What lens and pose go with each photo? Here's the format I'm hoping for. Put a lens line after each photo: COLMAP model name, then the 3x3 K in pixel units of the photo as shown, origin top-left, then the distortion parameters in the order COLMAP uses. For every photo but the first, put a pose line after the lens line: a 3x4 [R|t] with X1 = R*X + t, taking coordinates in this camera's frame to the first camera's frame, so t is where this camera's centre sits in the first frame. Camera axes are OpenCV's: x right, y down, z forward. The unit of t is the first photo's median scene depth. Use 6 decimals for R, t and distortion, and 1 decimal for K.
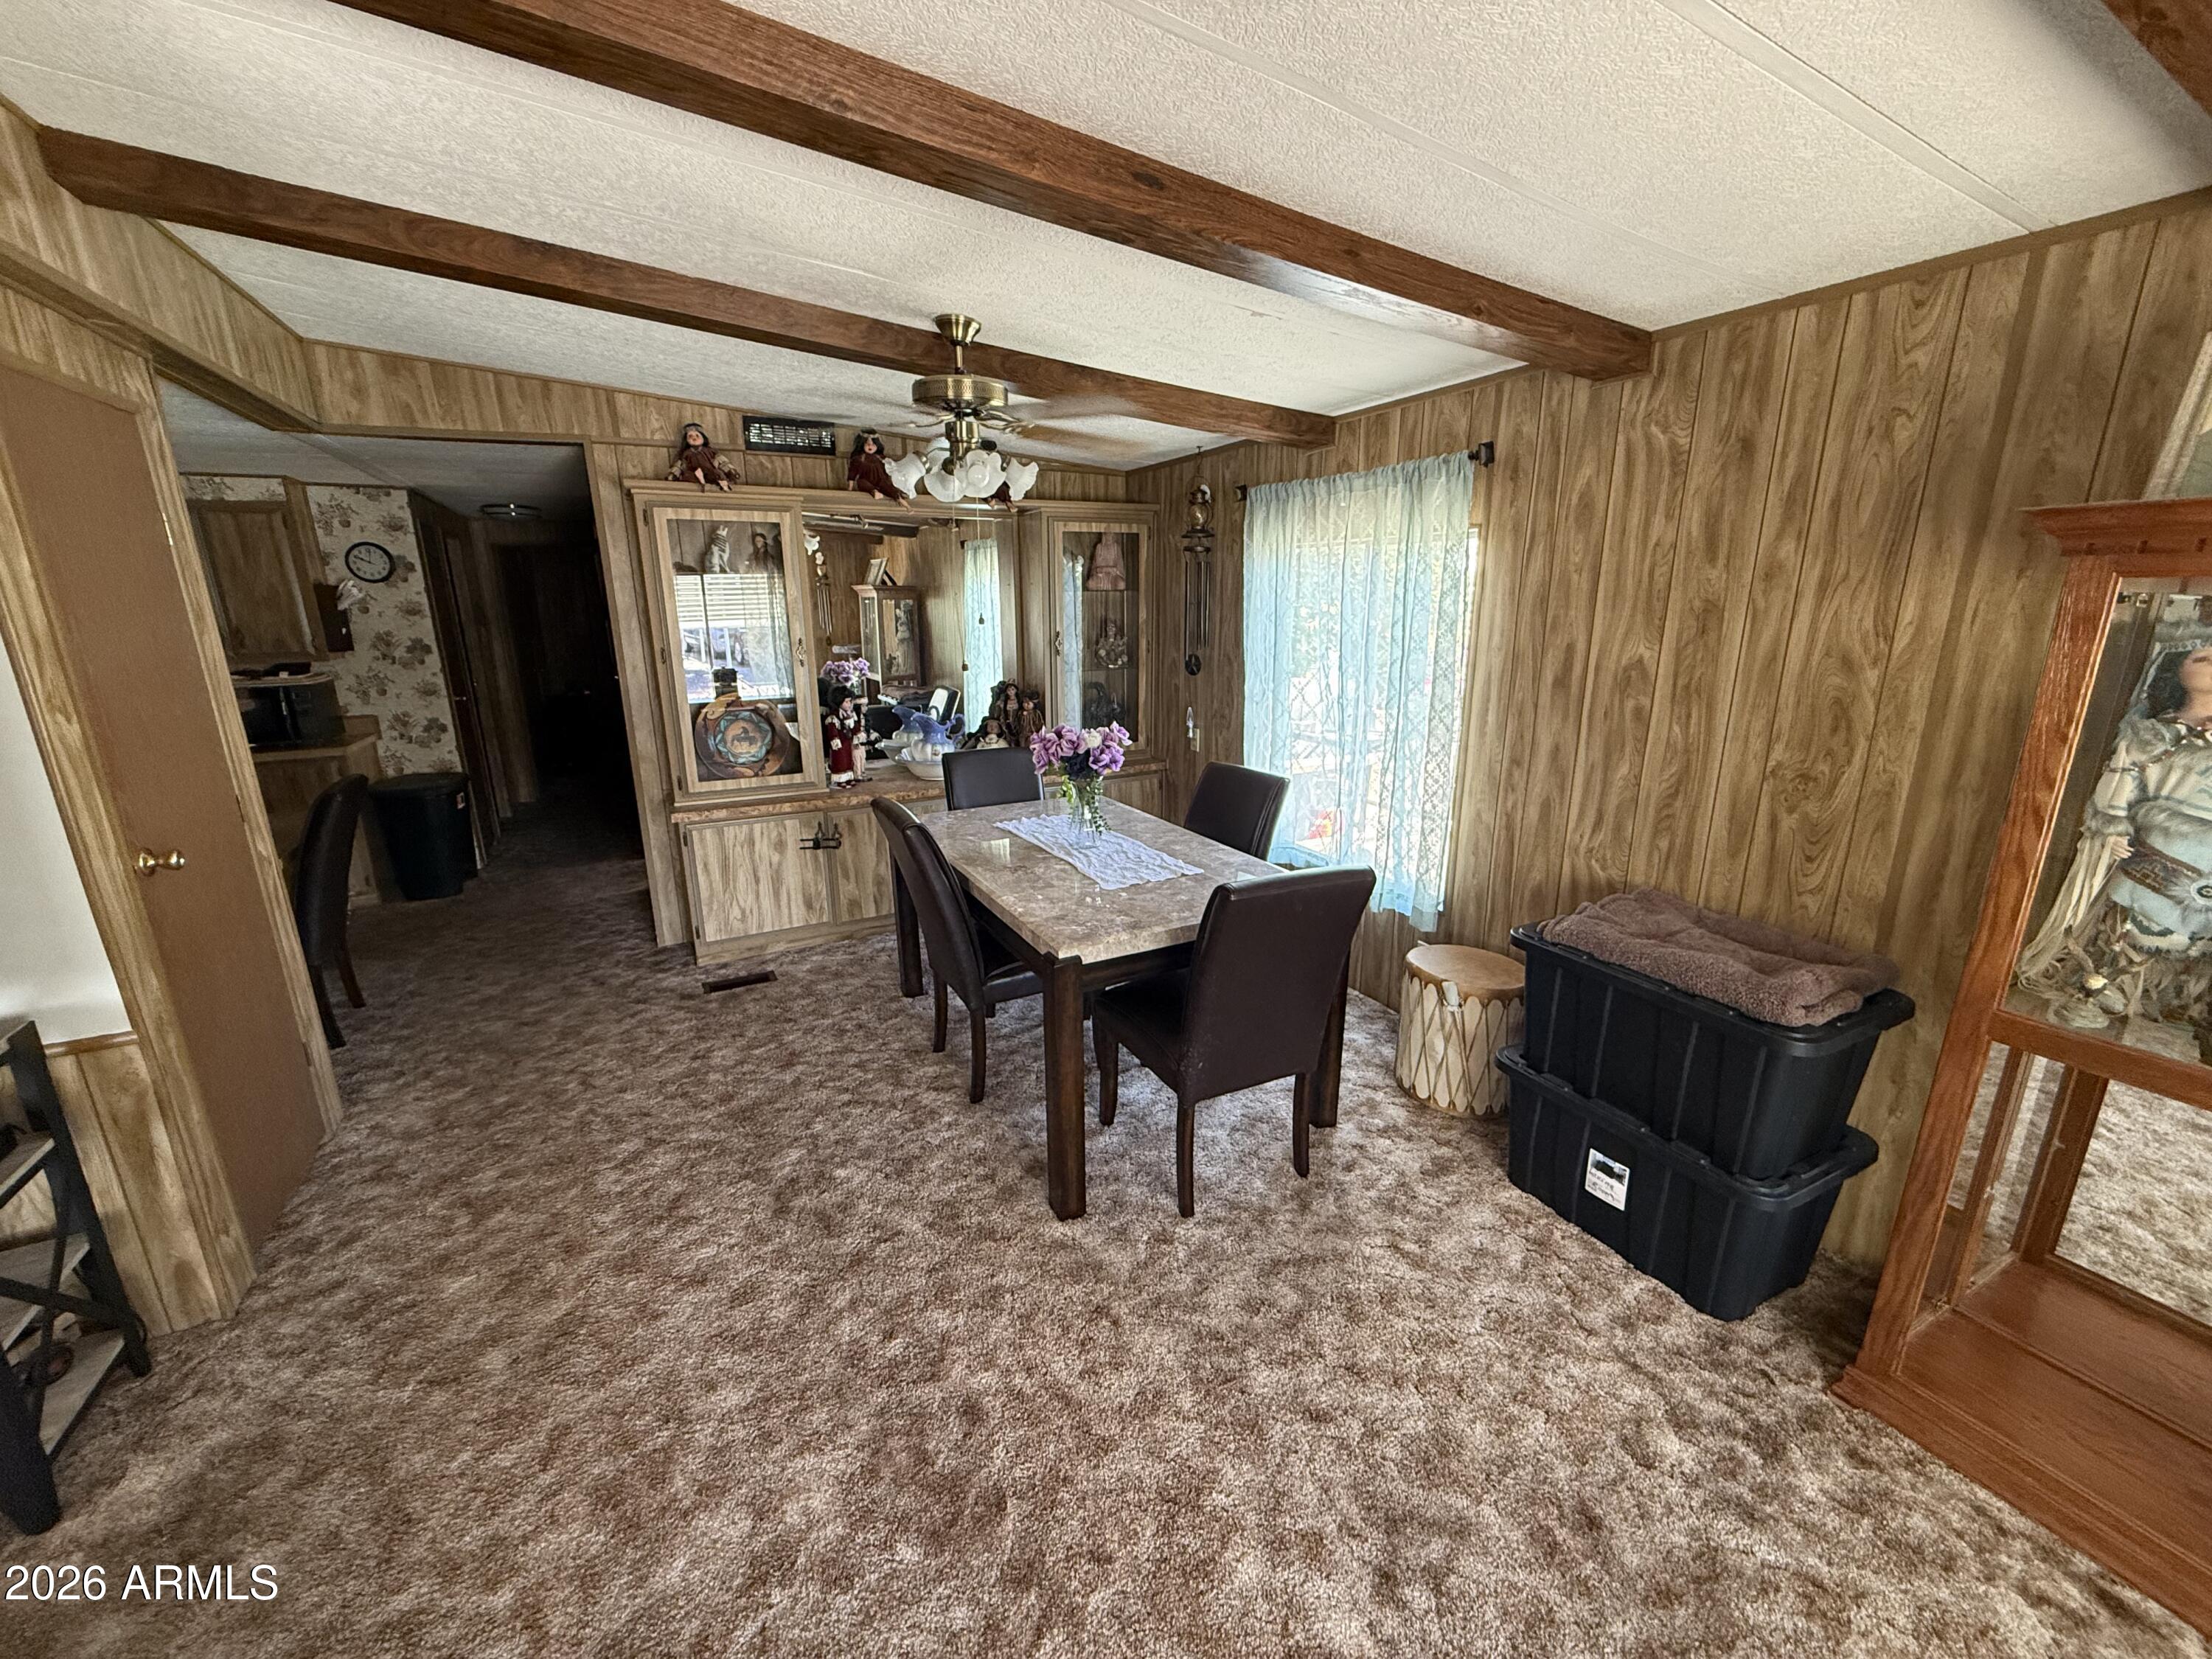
lens RADIAL K [[875.3, 0, 1106.6], [0, 875.3, 827.7], [0, 0, 1]] dist [-0.002075, -0.000099]
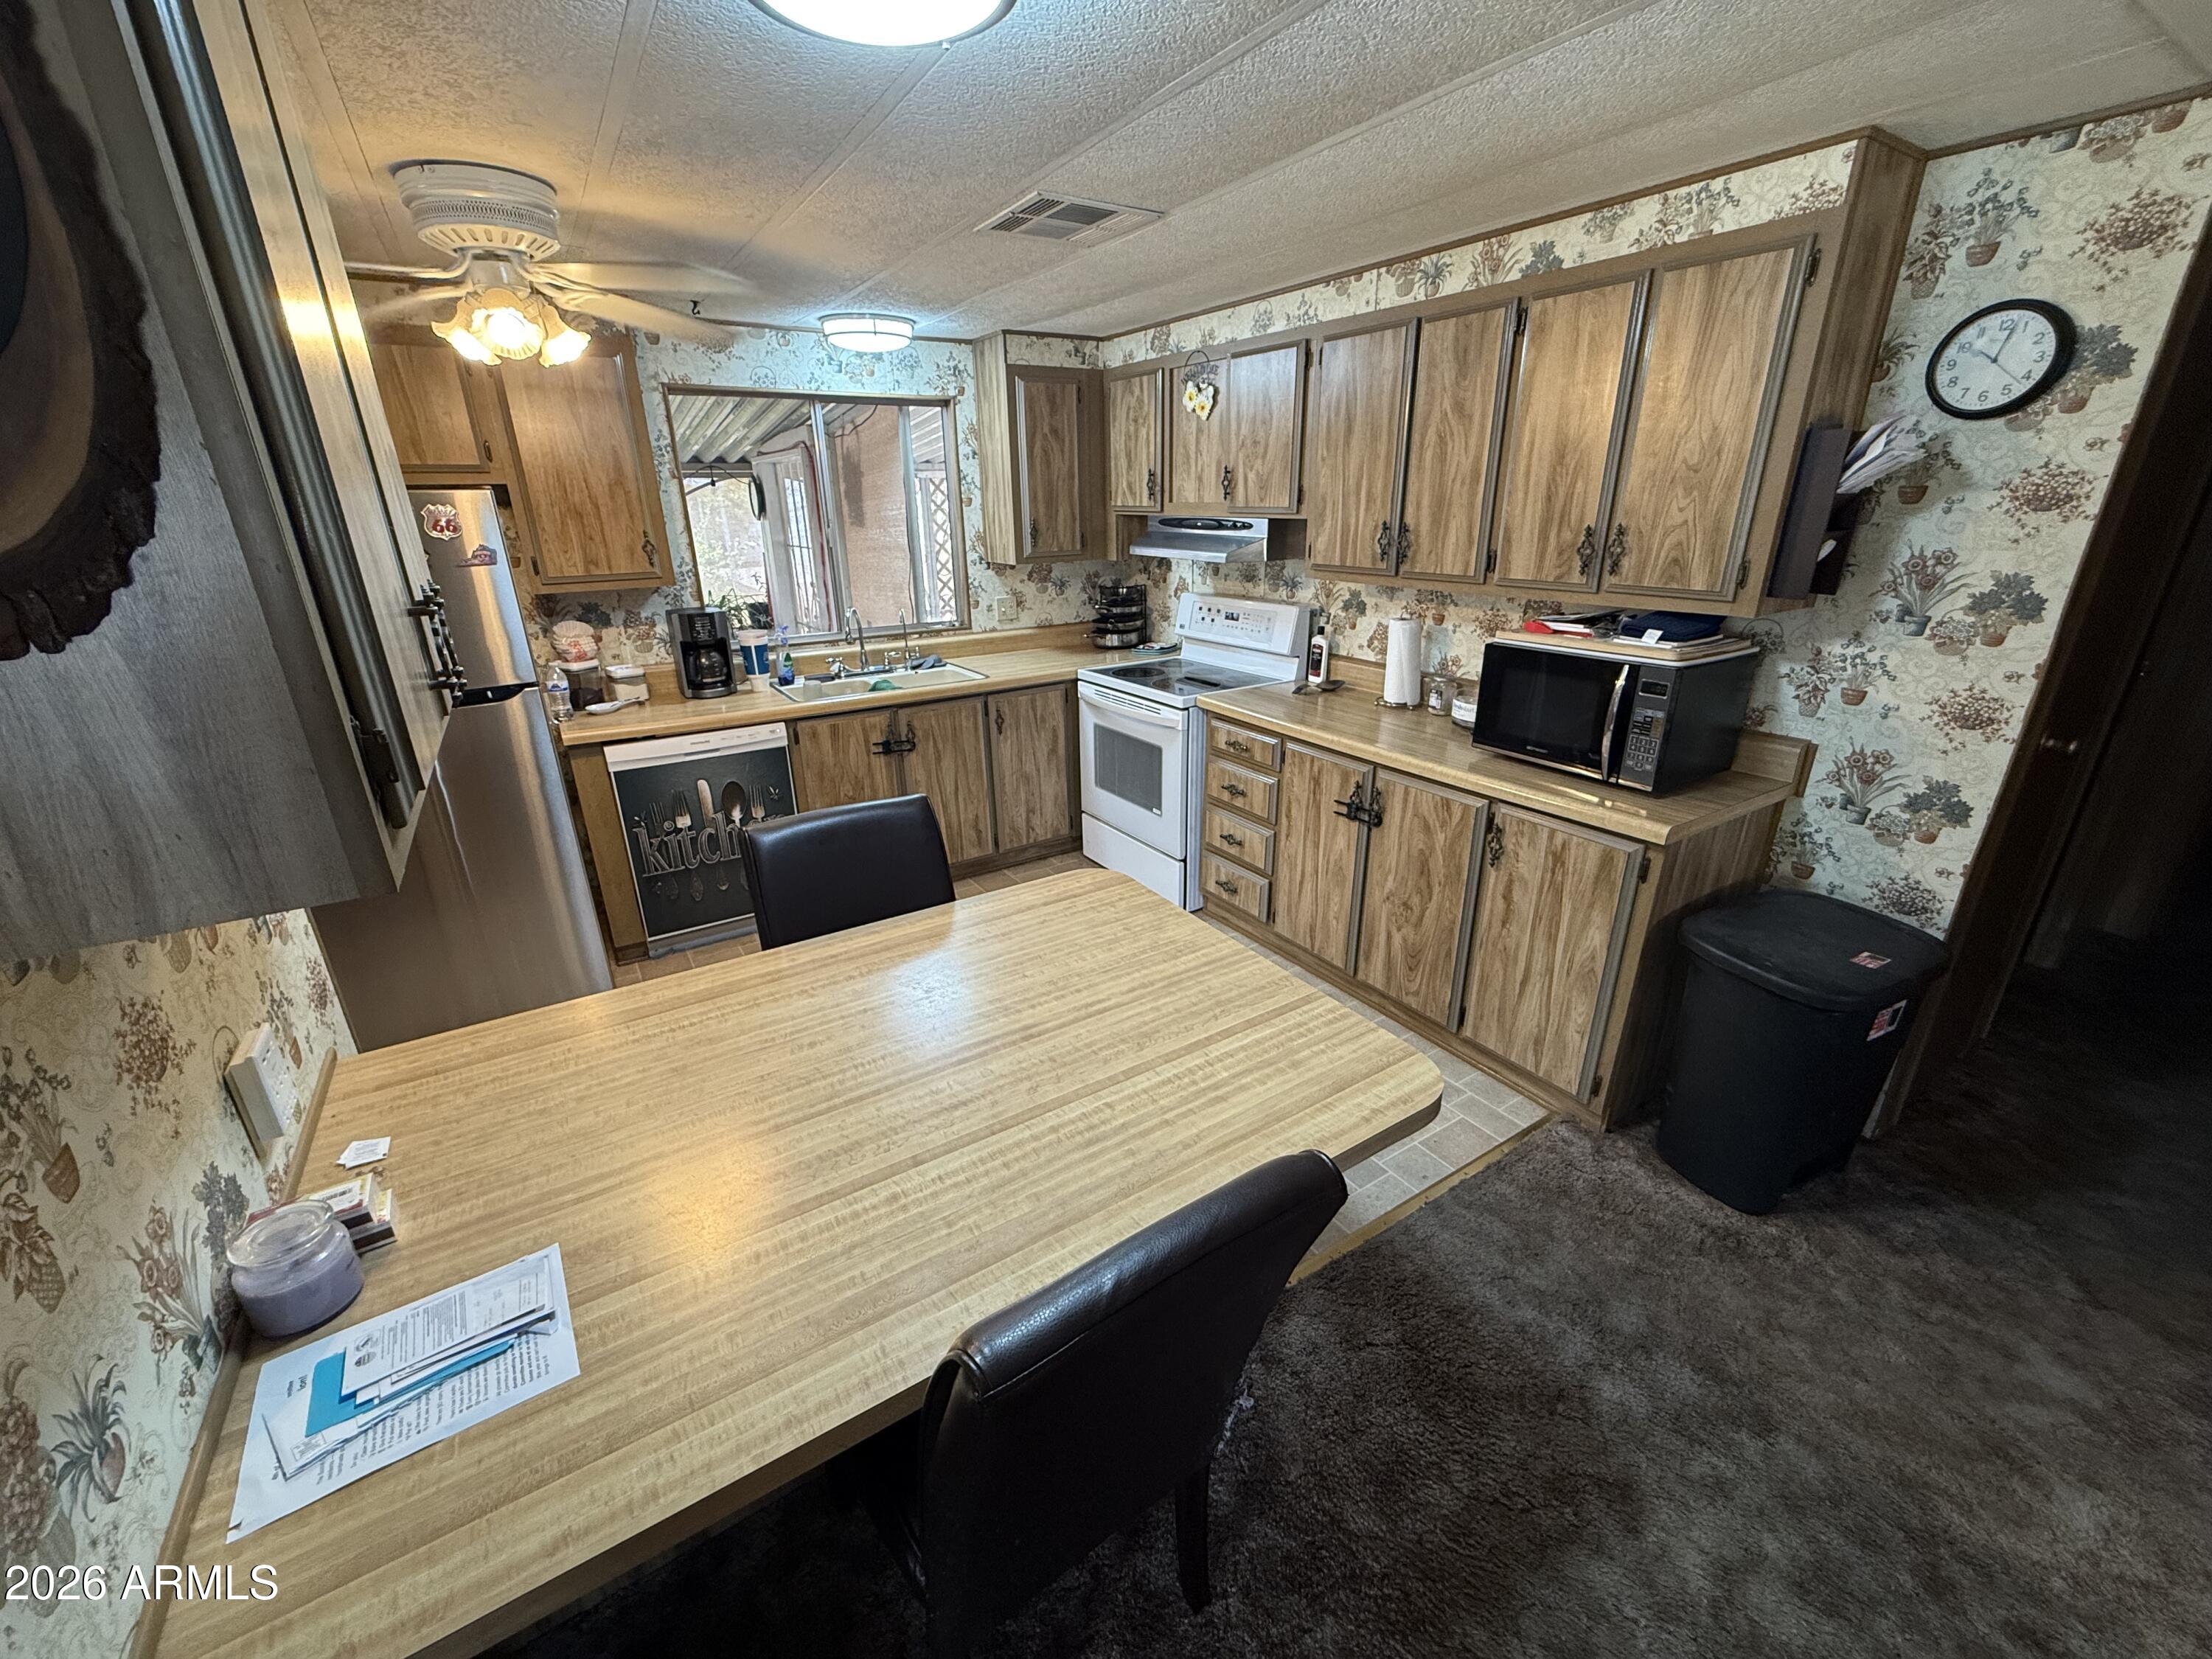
lens RADIAL K [[875.3, 0, 1104.8], [0, 875.3, 830.4], [0, 0, 1]] dist [-0.002075, -0.000099]
pose [[0.064965, 0.366866, -0.928003, -0.437668], [-0.236215, 0.909190, 0.342893, -0.155075], [0.969527, 0.196932, 0.145725, 0.599933]]
